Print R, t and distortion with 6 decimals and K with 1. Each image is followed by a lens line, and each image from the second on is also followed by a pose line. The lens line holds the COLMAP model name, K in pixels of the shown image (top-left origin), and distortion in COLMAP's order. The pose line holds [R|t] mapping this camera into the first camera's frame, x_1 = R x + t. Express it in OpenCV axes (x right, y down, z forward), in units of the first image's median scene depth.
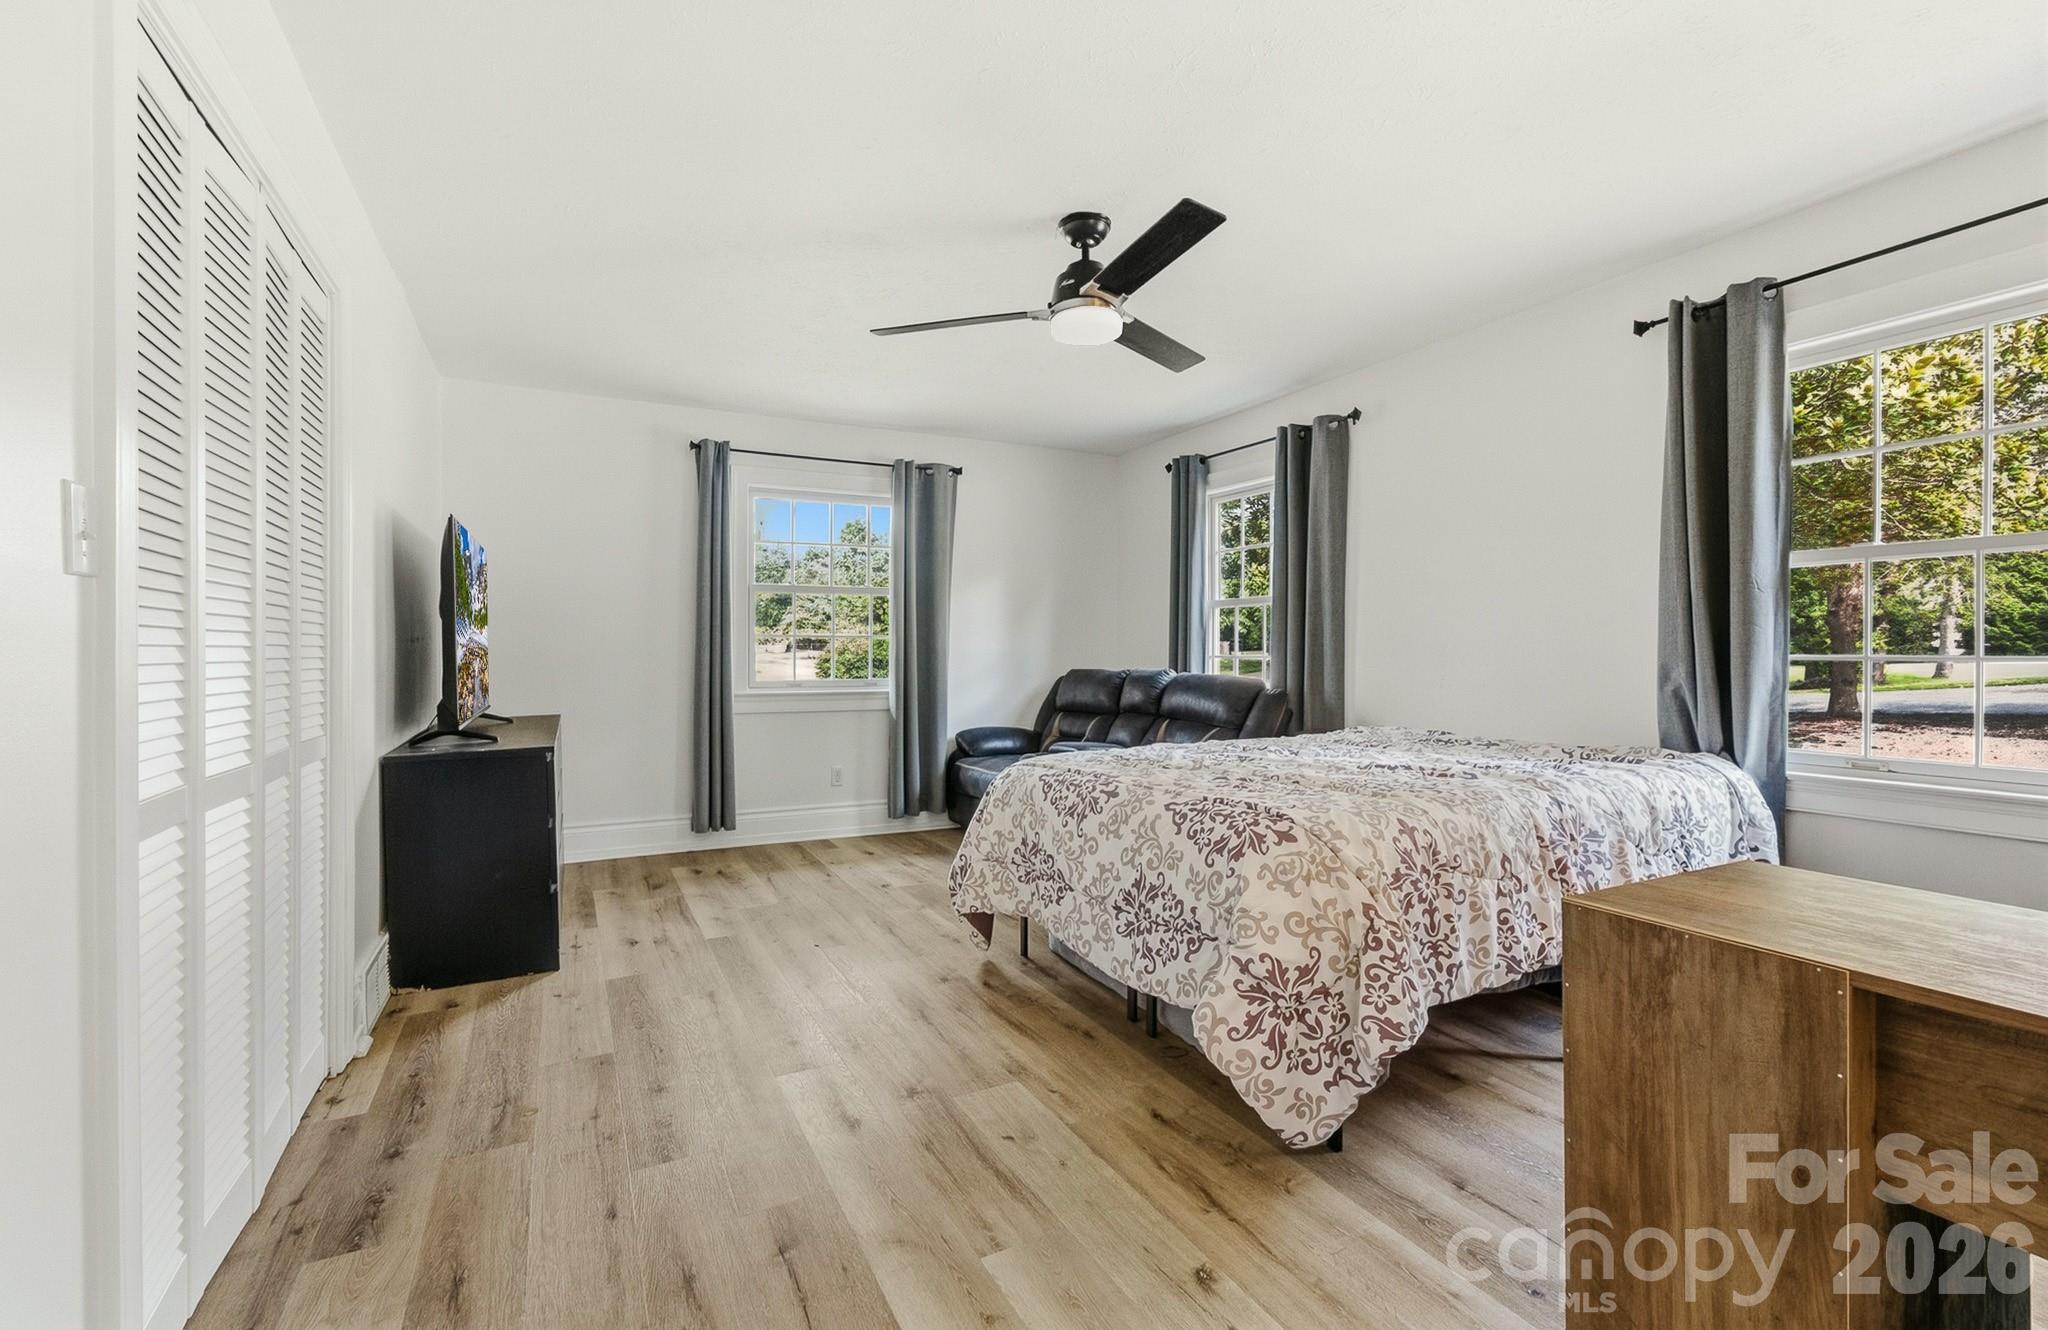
lens RADIAL K [[901.0, 0, 1011.7], [0, 901.0, 646.6], [0, 0, 1]] dist [-0.002716, 0.000682]
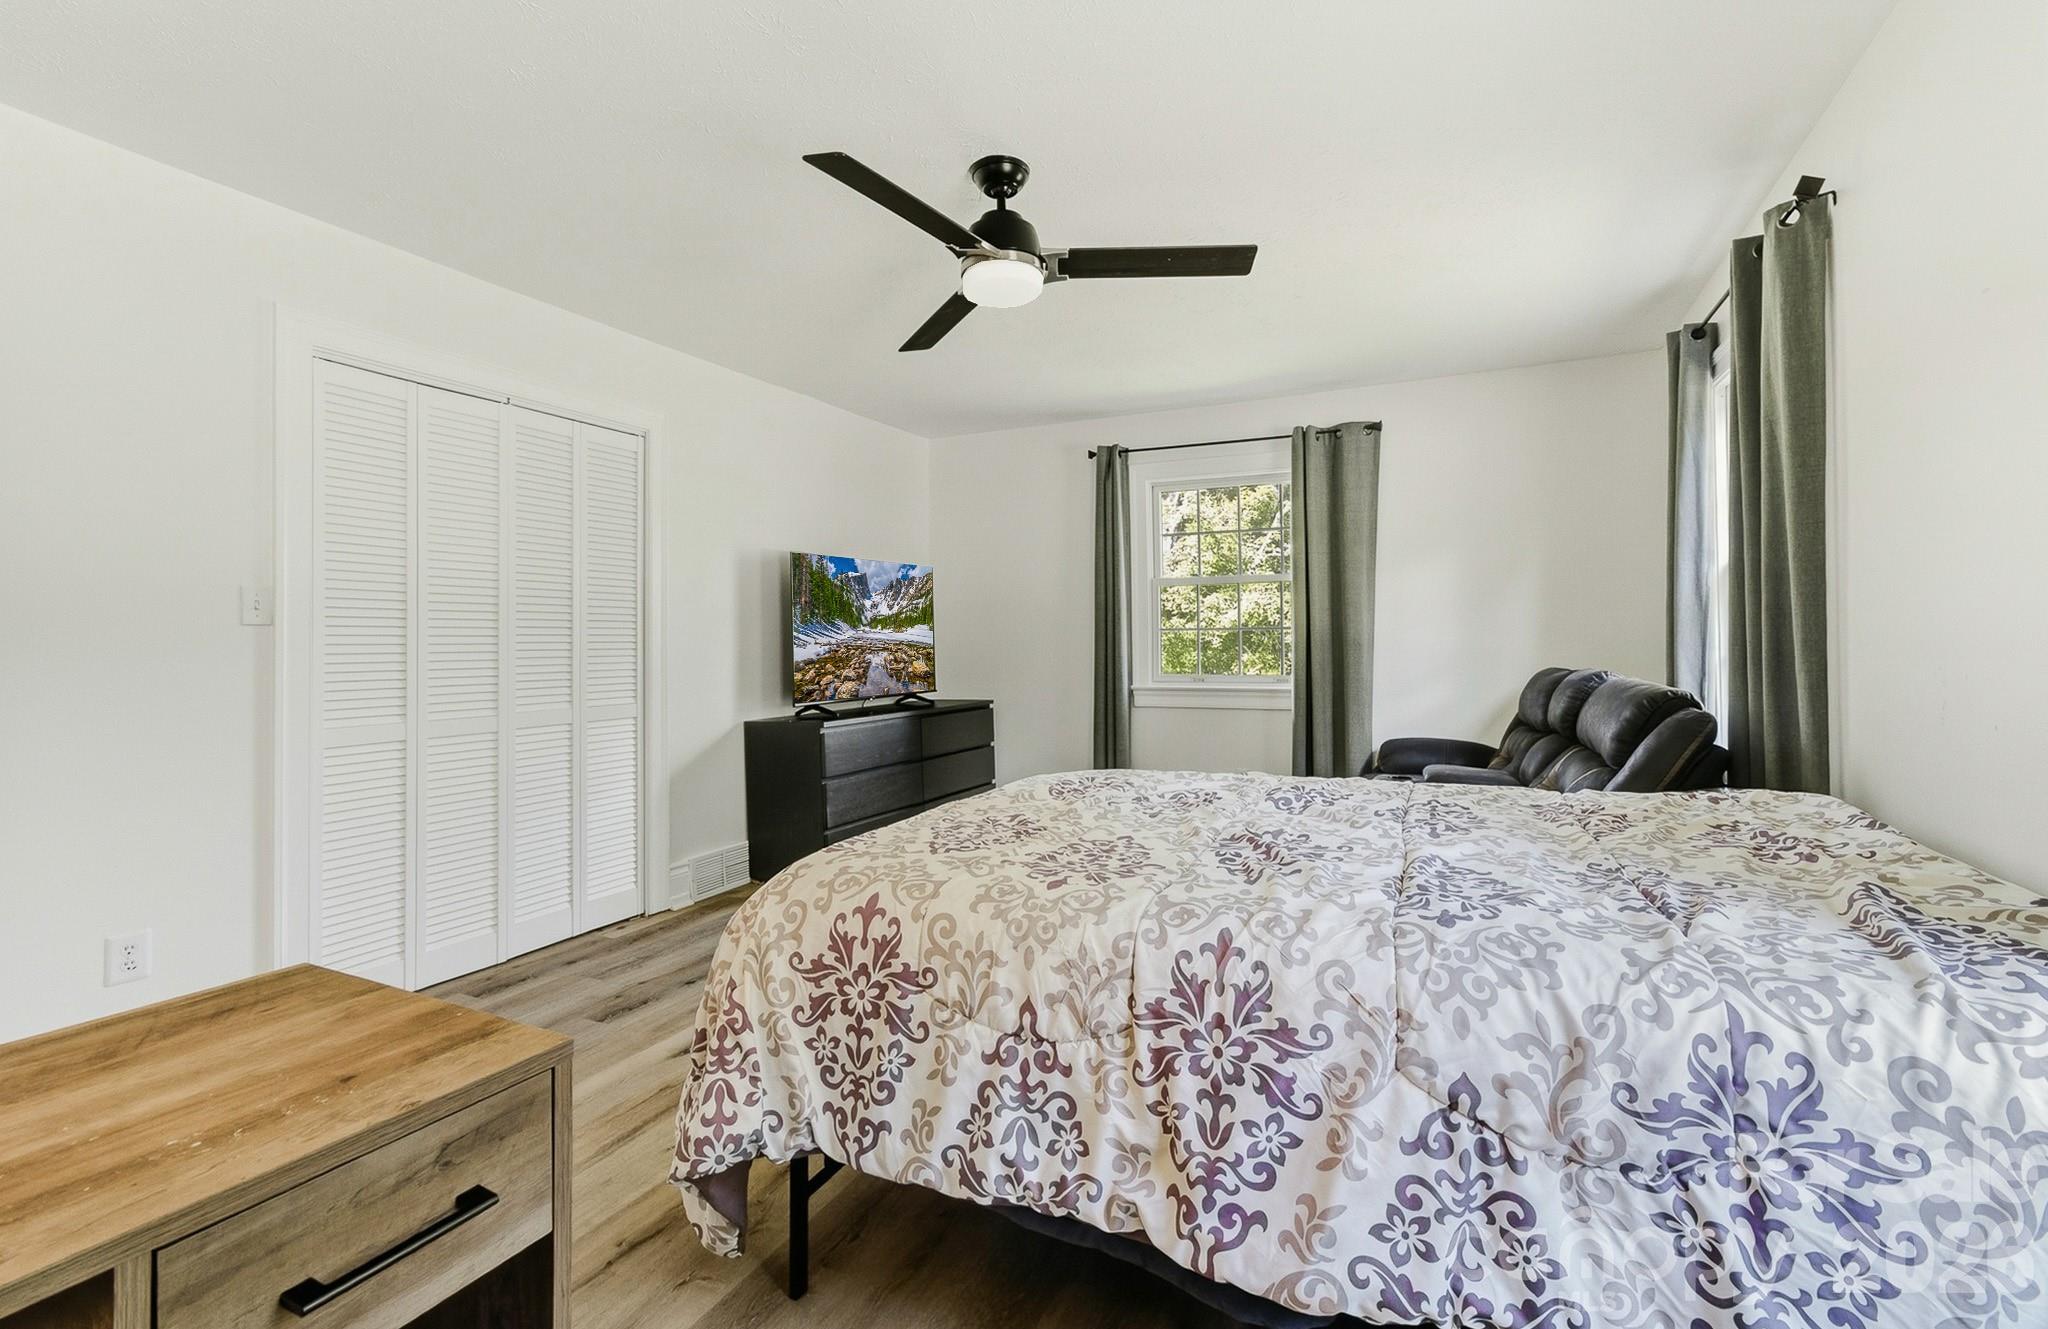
lens RADIAL K [[901.0, 0, 1059.4], [0, 901.0, 636.6], [0, 0, 1]] dist [-0.002716, 0.000682]
pose [[0.619218, 0.002254, -0.785216, 0.974485], [0.002329, 0.999986, 0.004707, -0.014622], [0.785215, -0.004743, 0.619205, 0.604124]]
